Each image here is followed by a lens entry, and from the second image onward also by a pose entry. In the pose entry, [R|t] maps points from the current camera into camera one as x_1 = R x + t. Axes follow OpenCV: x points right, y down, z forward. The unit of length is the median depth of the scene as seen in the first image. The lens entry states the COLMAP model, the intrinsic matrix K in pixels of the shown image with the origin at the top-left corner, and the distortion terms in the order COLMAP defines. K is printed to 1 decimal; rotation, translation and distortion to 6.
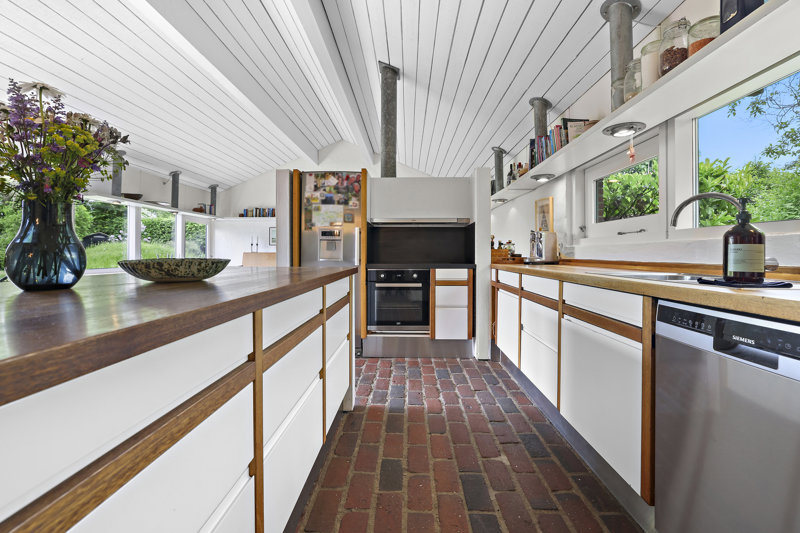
lens RADIAL K [[345.2, 0, 397.9], [0, 345.2, 249.9], [0, 0, 1]] dist [-0.001447, -0.000101]
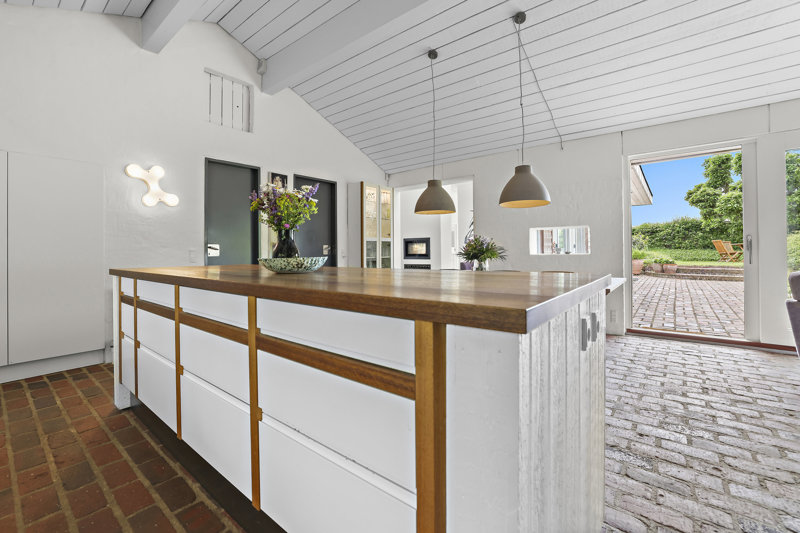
lens RADIAL K [[345.2, 0, 399.3], [0, 345.2, 258.8], [0, 0, 1]] dist [-0.001447, -0.000101]
pose [[0.604039, -0.019713, 0.796711, 0.147712], [0.000889, 0.999710, 0.024062, 0.007593], [-0.796954, -0.013826, 0.603882, 0.444371]]
